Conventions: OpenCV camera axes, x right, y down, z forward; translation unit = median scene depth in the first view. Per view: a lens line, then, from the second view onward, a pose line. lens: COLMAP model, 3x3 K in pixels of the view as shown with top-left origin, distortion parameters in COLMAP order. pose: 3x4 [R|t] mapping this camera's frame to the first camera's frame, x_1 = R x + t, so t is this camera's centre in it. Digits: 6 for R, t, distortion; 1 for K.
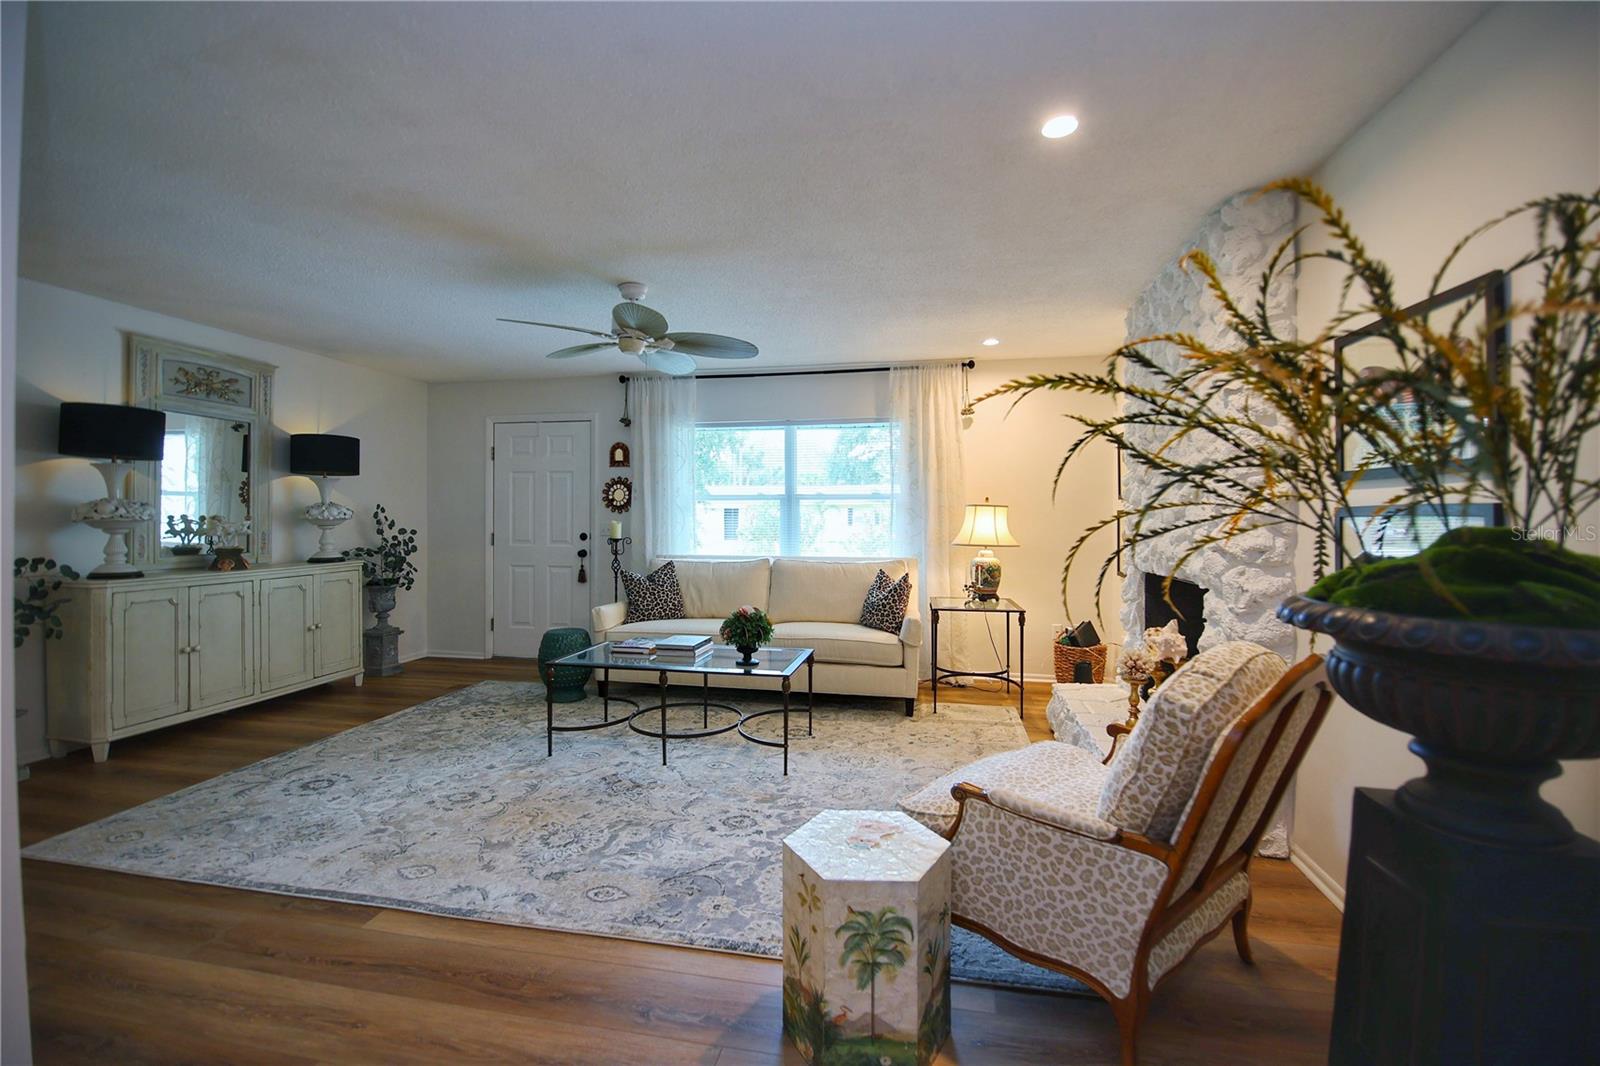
lens RADIAL K [[694.7, 0, 807.7], [0, 694.7, 525.1], [0, 0, 1]] dist [-0.006377, -0.001883]
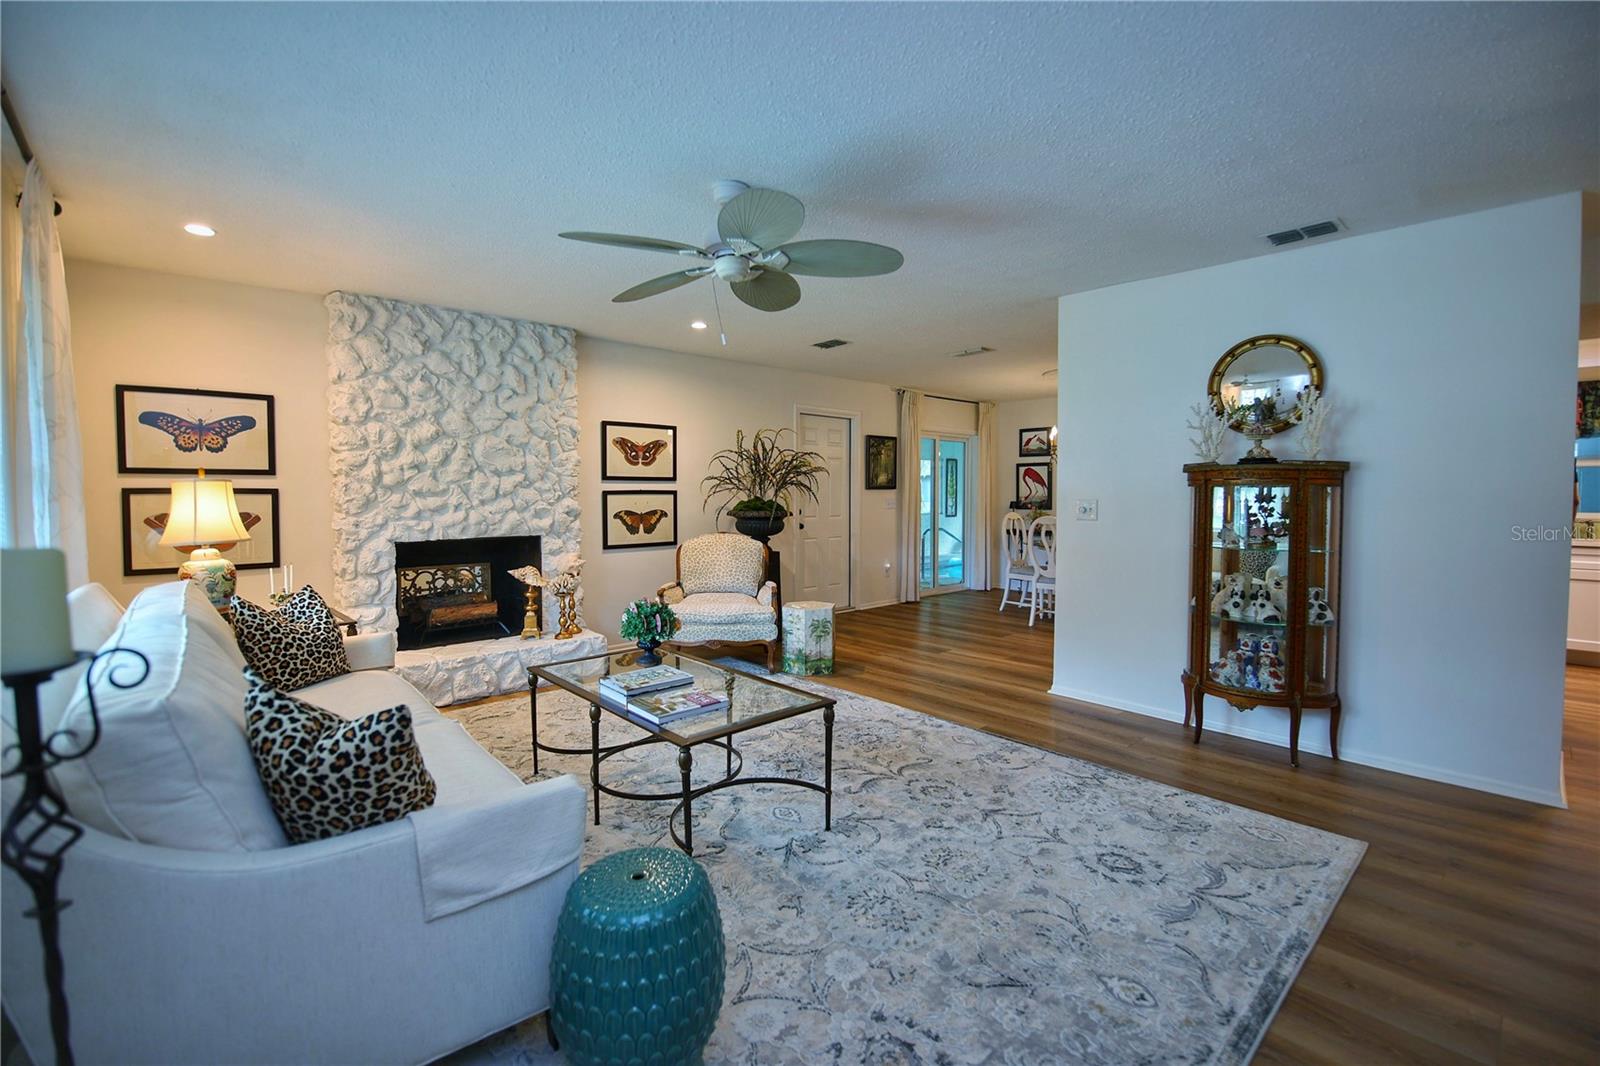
lens RADIAL K [[694.7, 0, 803.1], [0, 694.7, 523.3], [0, 0, 1]] dist [-0.006377, -0.001883]
pose [[-0.805562, -0.027212, 0.591887, -0.781370], [0.007715, 0.998378, 0.056400, -0.026880], [-0.592462, 0.050000, -0.804046, 1.603125]]
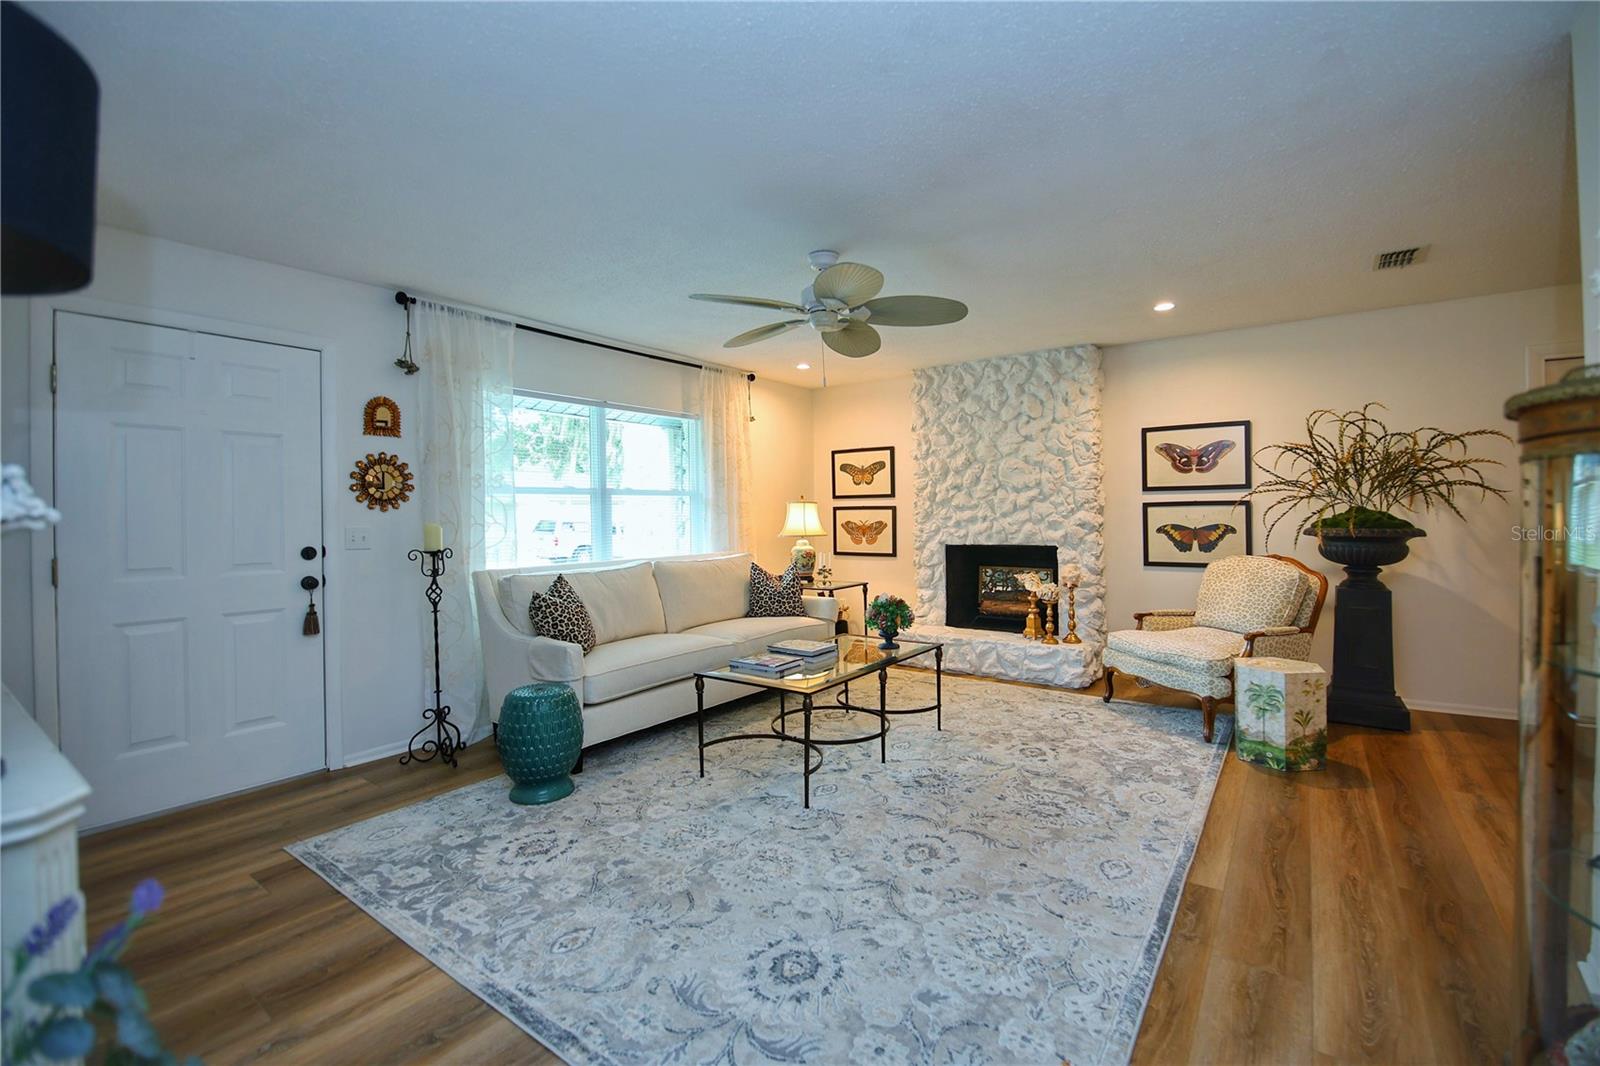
lens RADIAL K [[694.7, 0, 800.9], [0, 694.7, 520.8], [0, 0, 1]] dist [-0.006377, -0.001883]
pose [[0.424849, -0.016851, 0.905107, -1.114137], [0.025370, 0.999656, 0.006703, -0.006060], [-0.904908, 0.020115, 0.425131, 0.666938]]
